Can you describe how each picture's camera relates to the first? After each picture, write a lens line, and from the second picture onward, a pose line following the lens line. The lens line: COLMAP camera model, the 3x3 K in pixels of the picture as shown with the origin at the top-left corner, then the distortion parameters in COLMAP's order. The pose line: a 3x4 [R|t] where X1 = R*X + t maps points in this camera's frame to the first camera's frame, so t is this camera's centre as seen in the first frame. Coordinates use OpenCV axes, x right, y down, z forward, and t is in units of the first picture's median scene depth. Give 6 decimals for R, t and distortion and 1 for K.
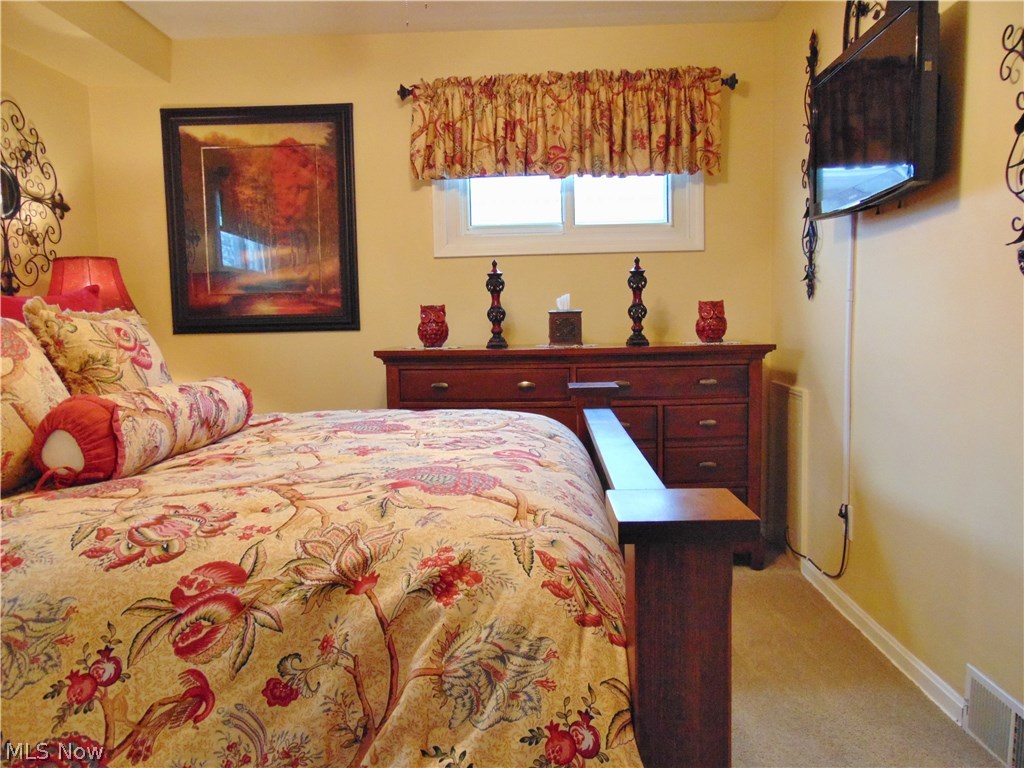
lens RADIAL K [[765.9, 0, 512.0], [0, 765.9, 384.0], [0, 0, 1]] dist [-0.041695, 0.079294]
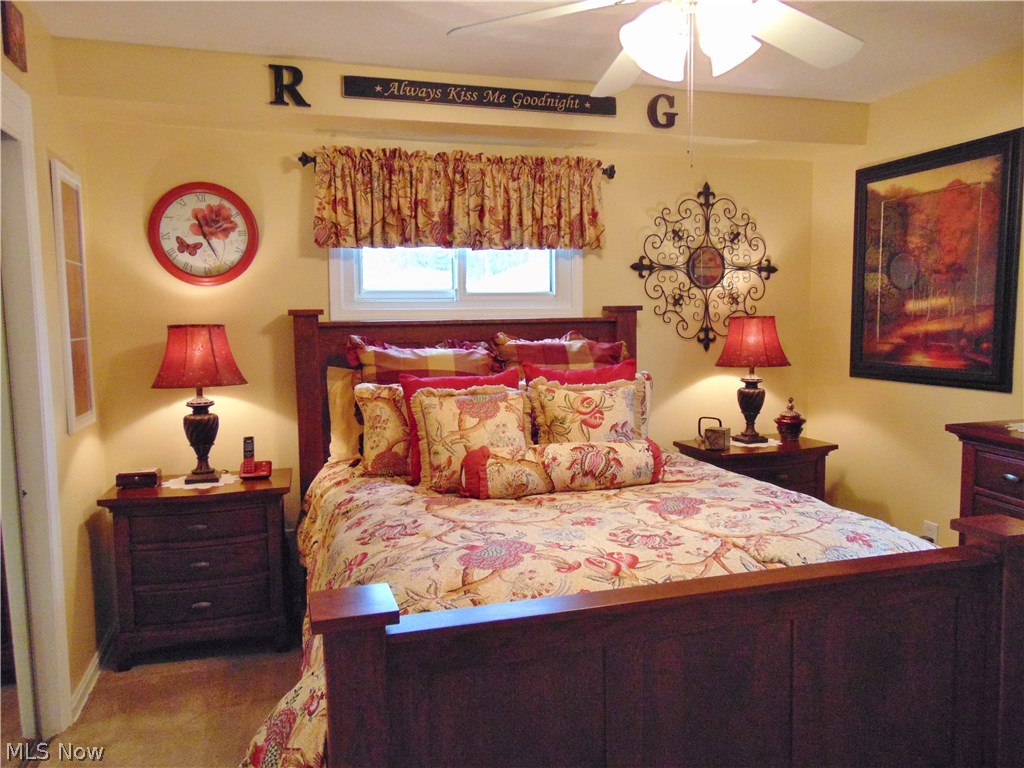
lens RADIAL K [[765.9, 0, 512.0], [0, 765.9, 384.0], [0, 0, 1]] dist [-0.041695, 0.079294]
pose [[0.331183, 0.100195, -0.938232, 0.455544], [-0.076717, 0.993913, 0.079061, -0.113564], [0.940443, 0.045795, 0.336854, 0.198474]]
